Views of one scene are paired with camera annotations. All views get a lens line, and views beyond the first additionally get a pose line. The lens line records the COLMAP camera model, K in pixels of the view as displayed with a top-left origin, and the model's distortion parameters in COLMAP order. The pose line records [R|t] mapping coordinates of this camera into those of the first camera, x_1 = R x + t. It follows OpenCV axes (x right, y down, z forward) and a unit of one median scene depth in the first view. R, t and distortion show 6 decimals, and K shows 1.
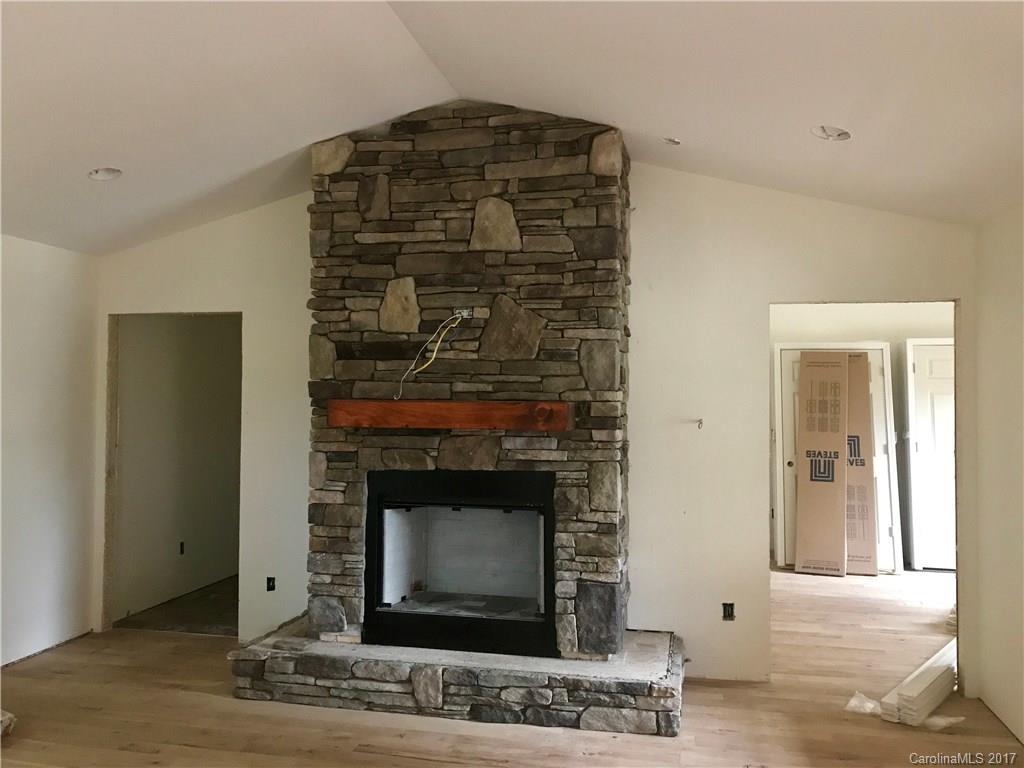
lens RADIAL K [[843.0, 0, 510.5], [0, 843.0, 366.3], [0, 0, 1]] dist [0.065023, -0.092953]
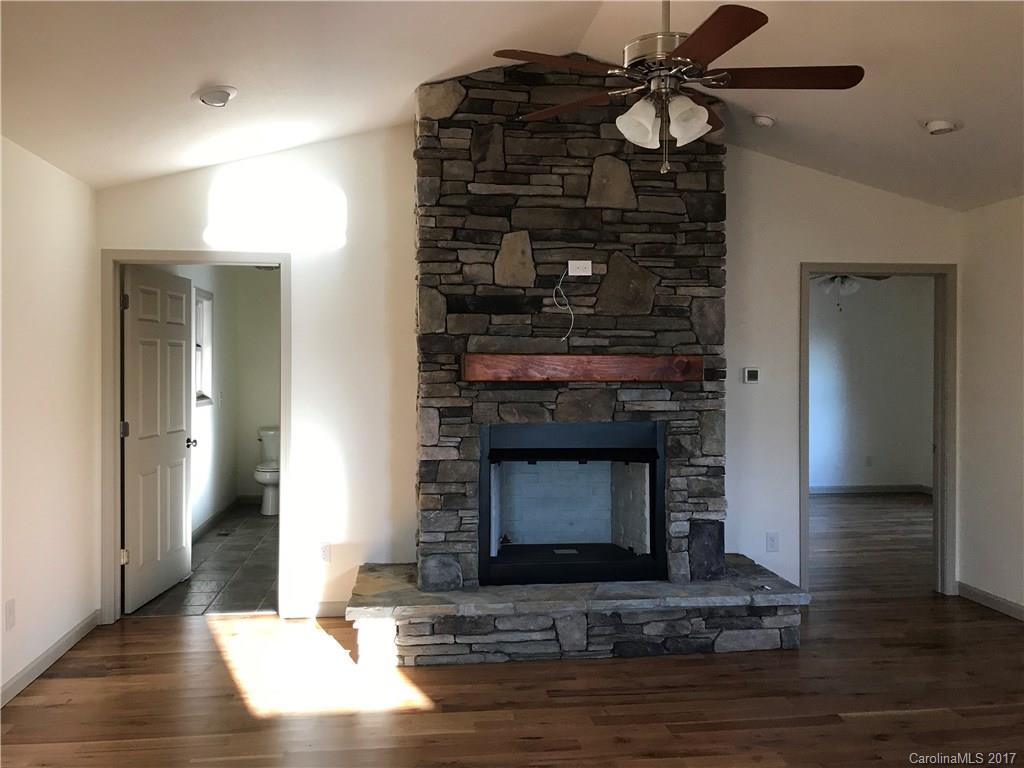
lens RADIAL K [[843.0, 0, 510.5], [0, 843.0, 366.3], [0, 0, 1]] dist [0.065023, -0.092953]
pose [[0.944838, -0.006517, 0.327473, -0.469836], [-0.006303, 0.999255, 0.038073, 0.016397], [-0.327478, -0.038037, 0.944093, 0.060333]]
